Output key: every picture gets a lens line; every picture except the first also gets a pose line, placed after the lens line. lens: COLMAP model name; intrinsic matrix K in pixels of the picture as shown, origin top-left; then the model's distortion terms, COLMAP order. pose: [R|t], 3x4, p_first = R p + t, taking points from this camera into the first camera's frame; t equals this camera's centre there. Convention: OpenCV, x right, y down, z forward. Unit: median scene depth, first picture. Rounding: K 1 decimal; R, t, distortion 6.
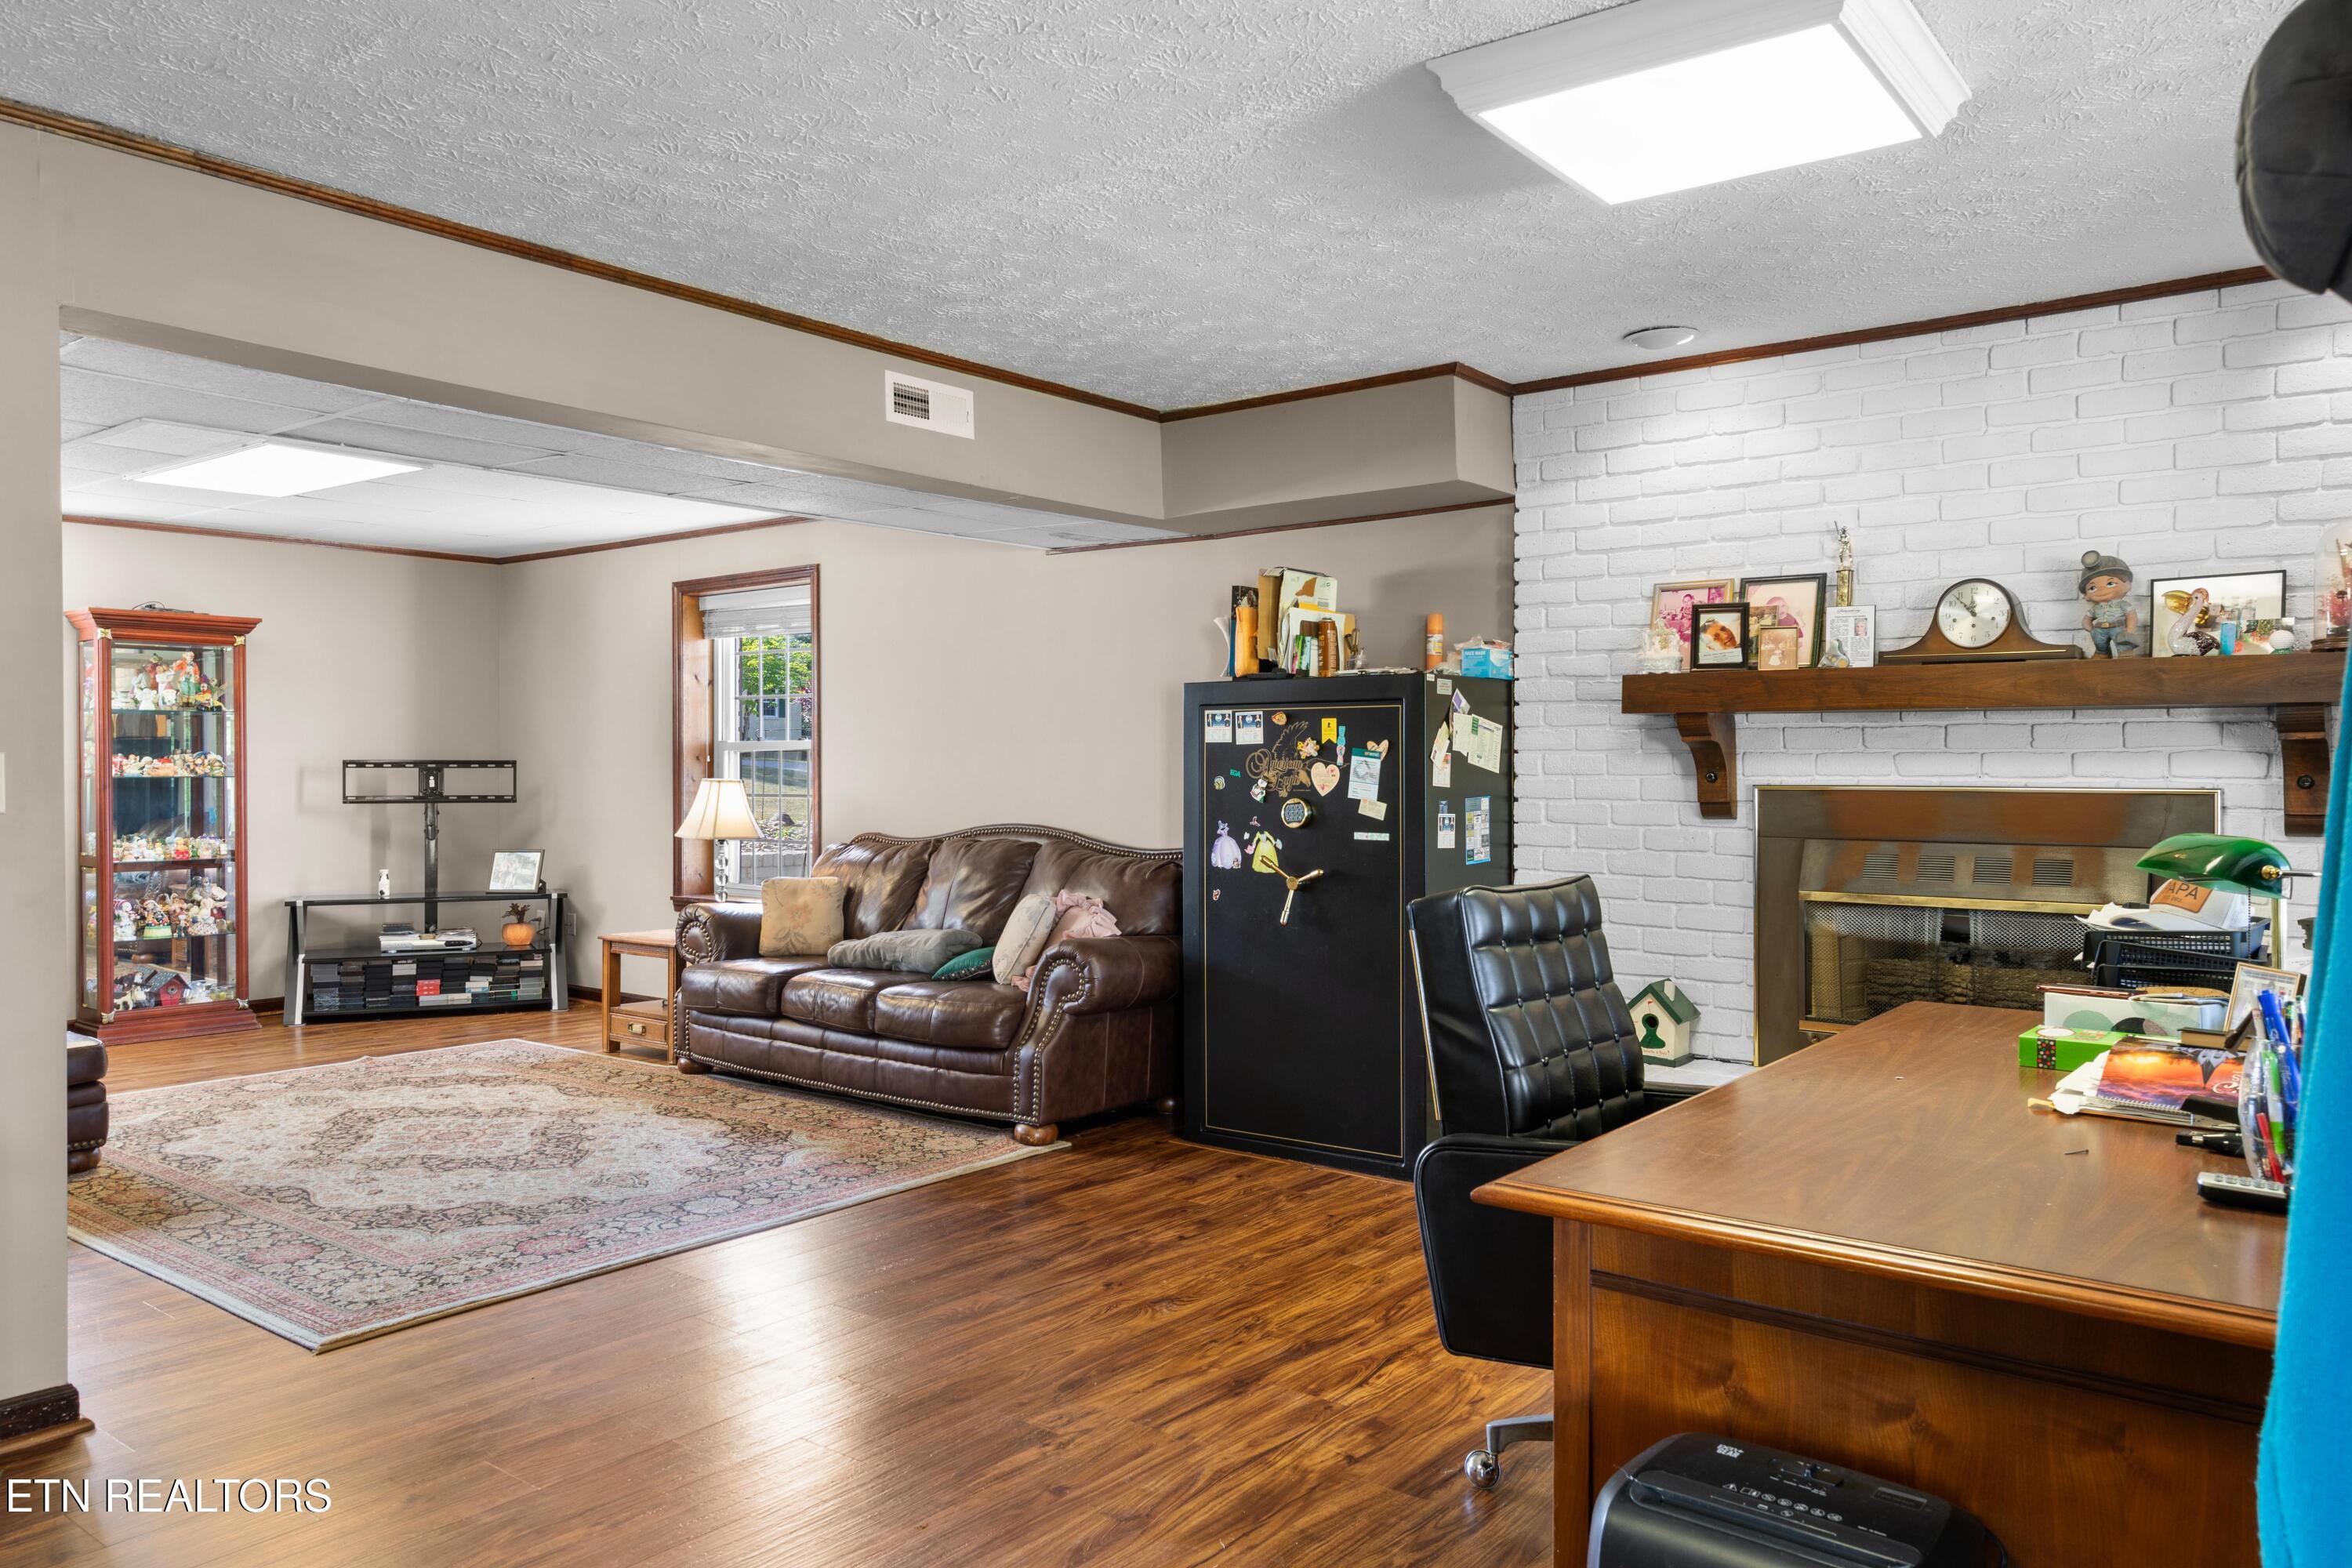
lens RADIAL K [[1621.7, 0, 1187.3], [0, 1621.7, 785.0], [0, 0, 1]] dist [0.000450, 0.005216]
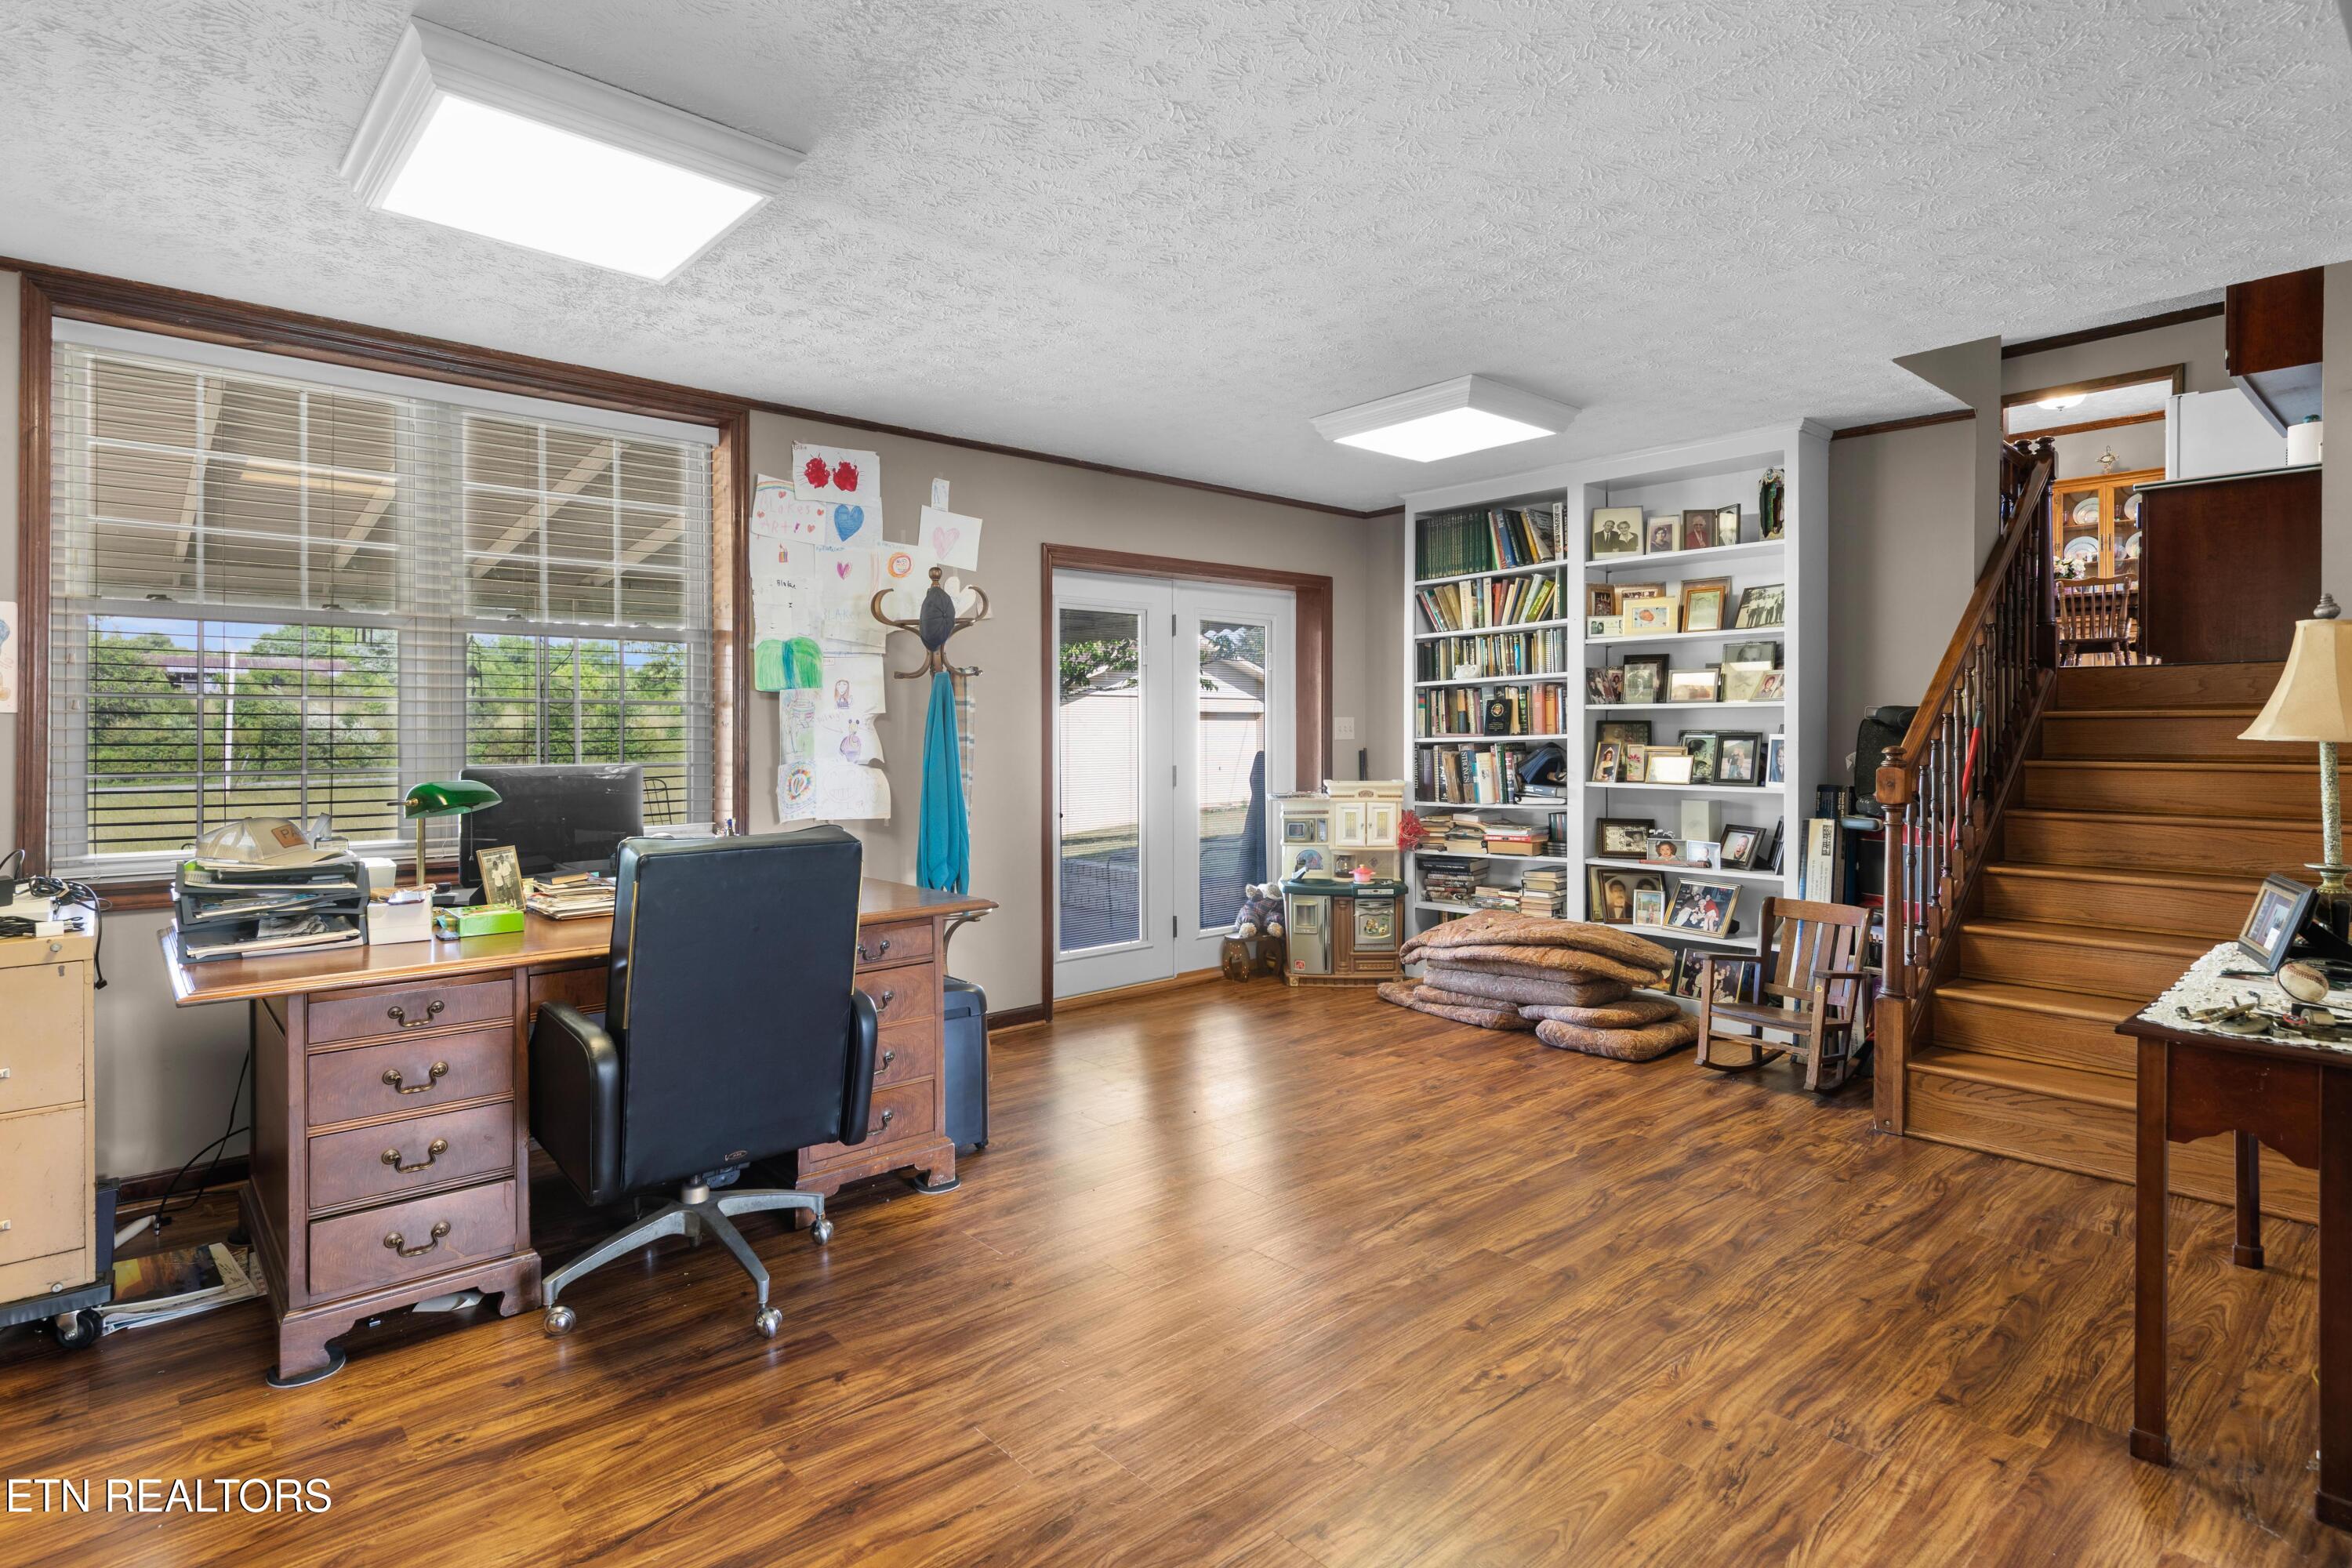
lens RADIAL K [[1202.7, 0, 1159.3], [0, 1202.7, 765.9], [0, 0, 1]] dist [0.003383, 0.000384]
pose [[-0.984430, 0.000554, 0.175779, -0.169400], [0.007563, 0.999202, 0.039207, -0.015241], [-0.175617, 0.039926, -0.983649, 1.172641]]
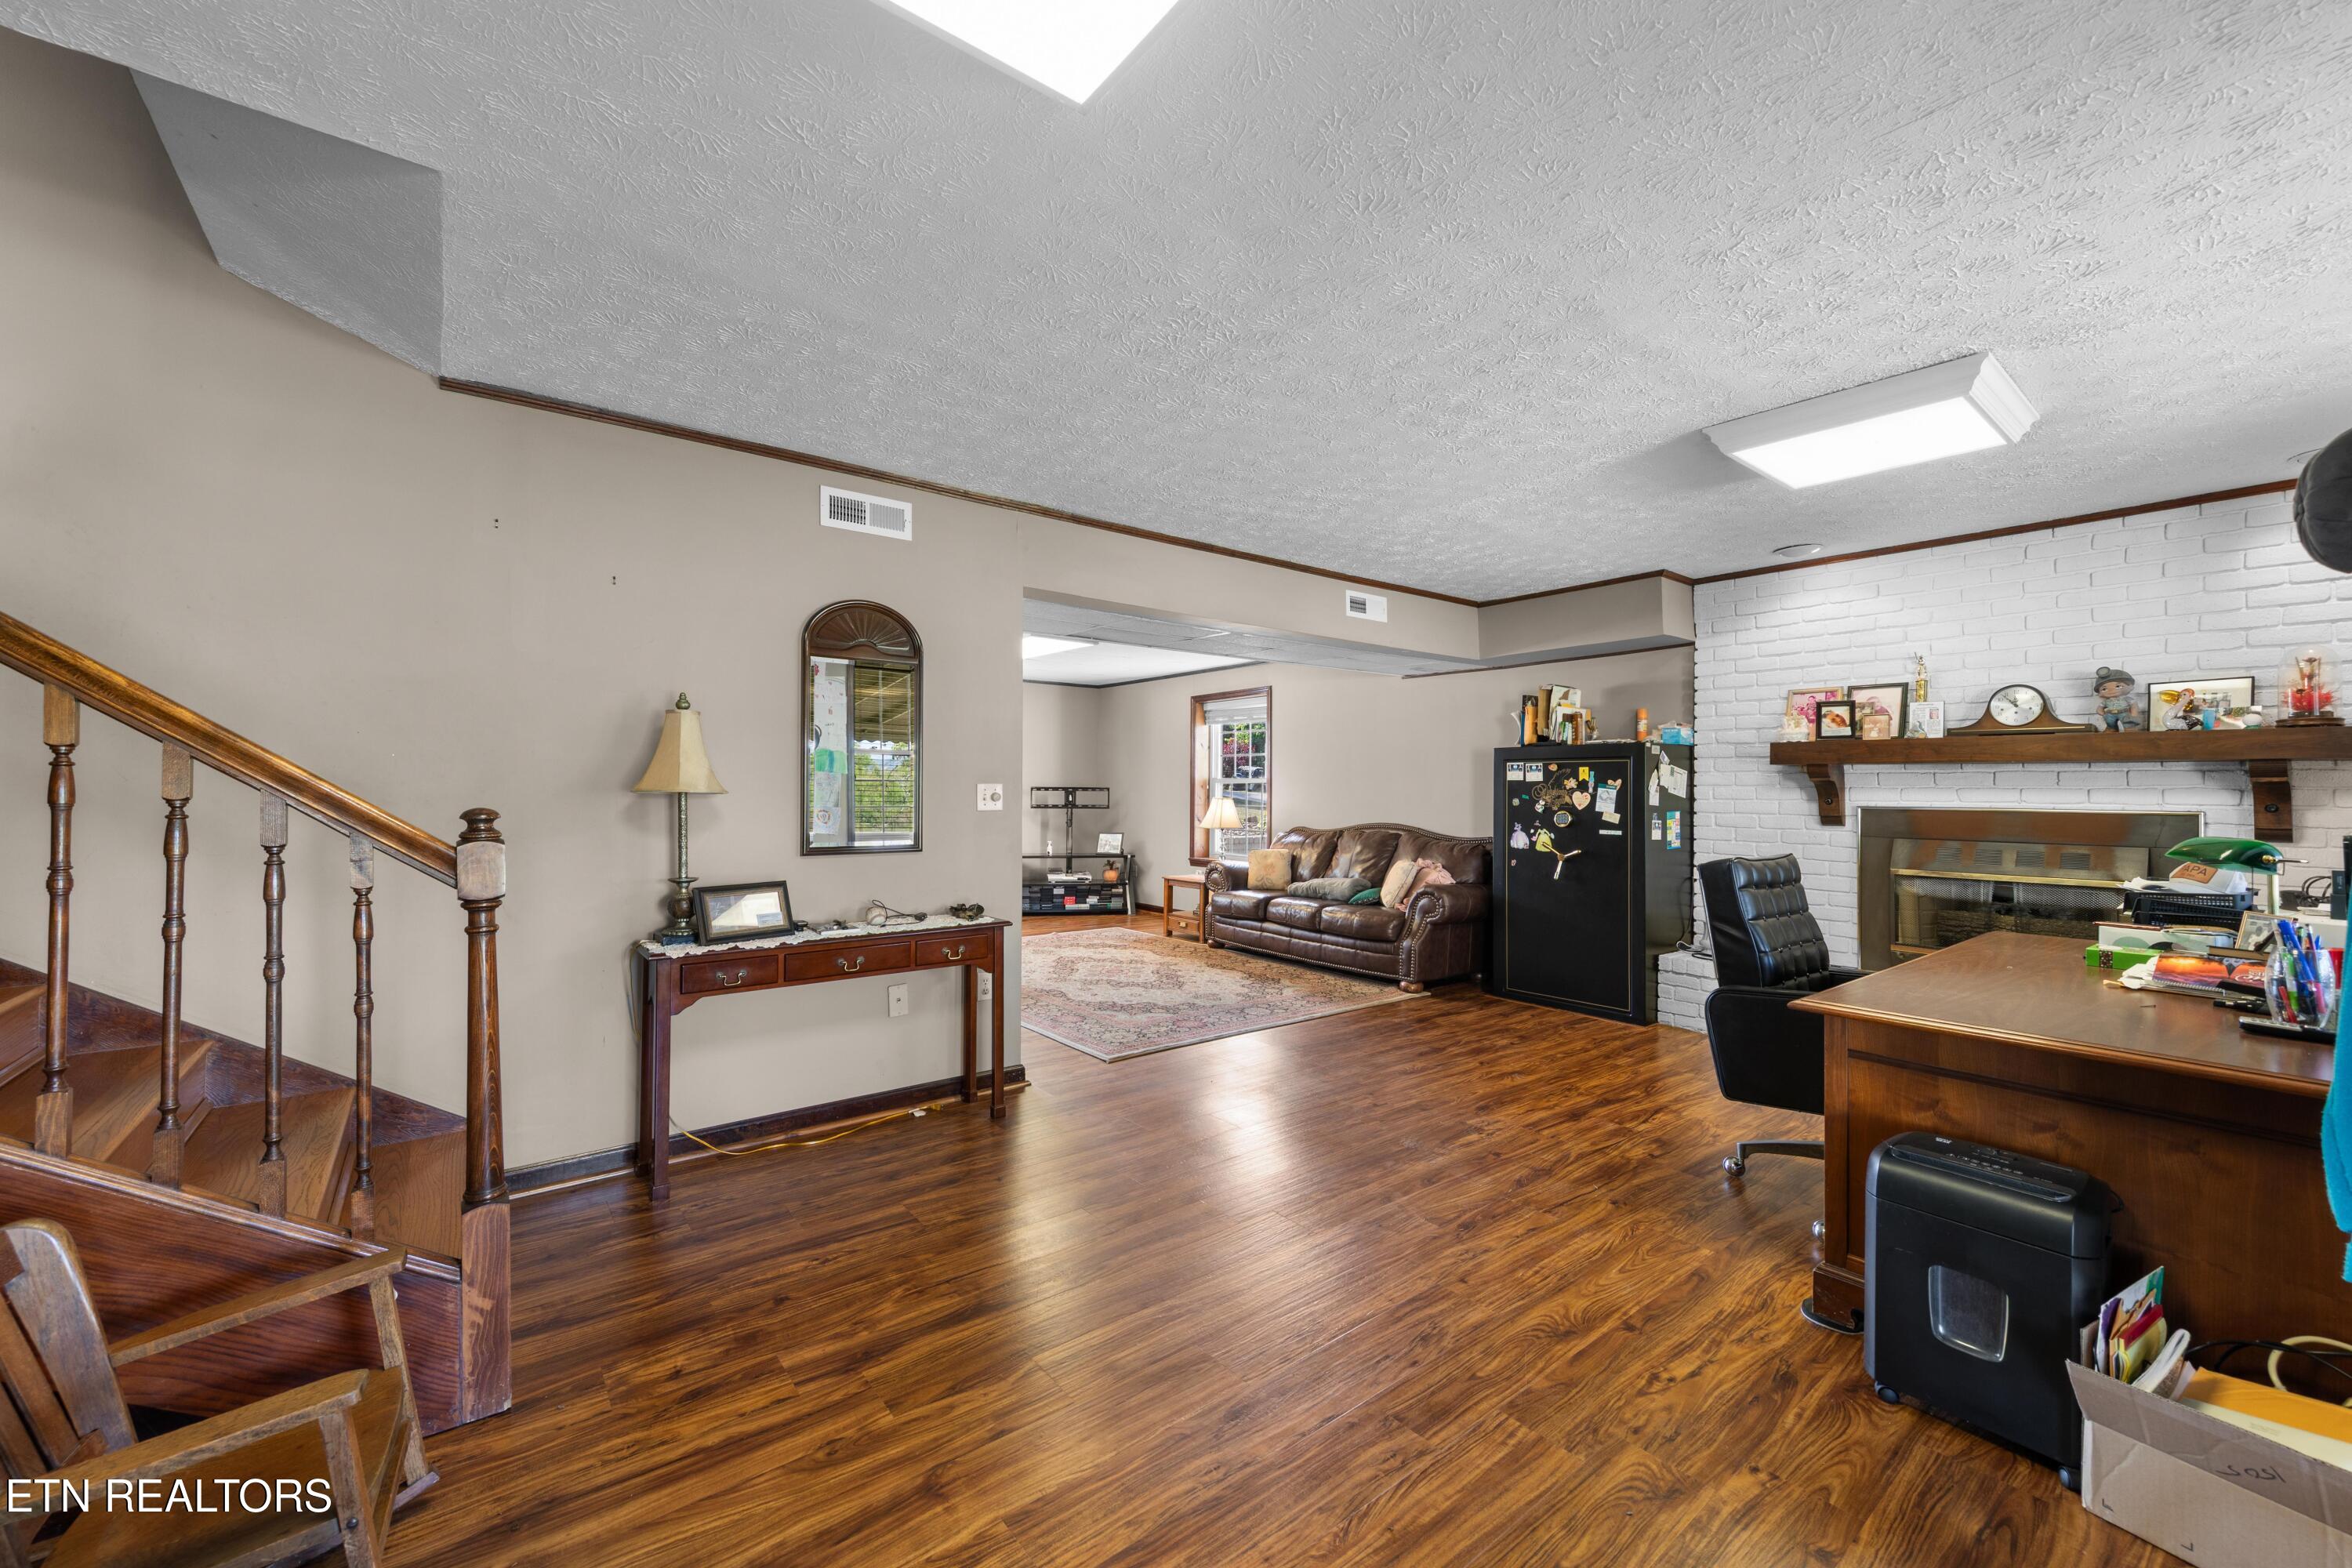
lens RADIAL K [[918.5, 0, 1175.0], [0, 918.5, 787.9], [0, 0, 1]] dist [0.003904, -0.000193]
pose [[0.969343, 0.005655, -0.245645, -0.122193], [-0.009374, 0.999858, -0.013976, 0.001054], [0.245531, 0.015850, 0.969259, -0.133895]]
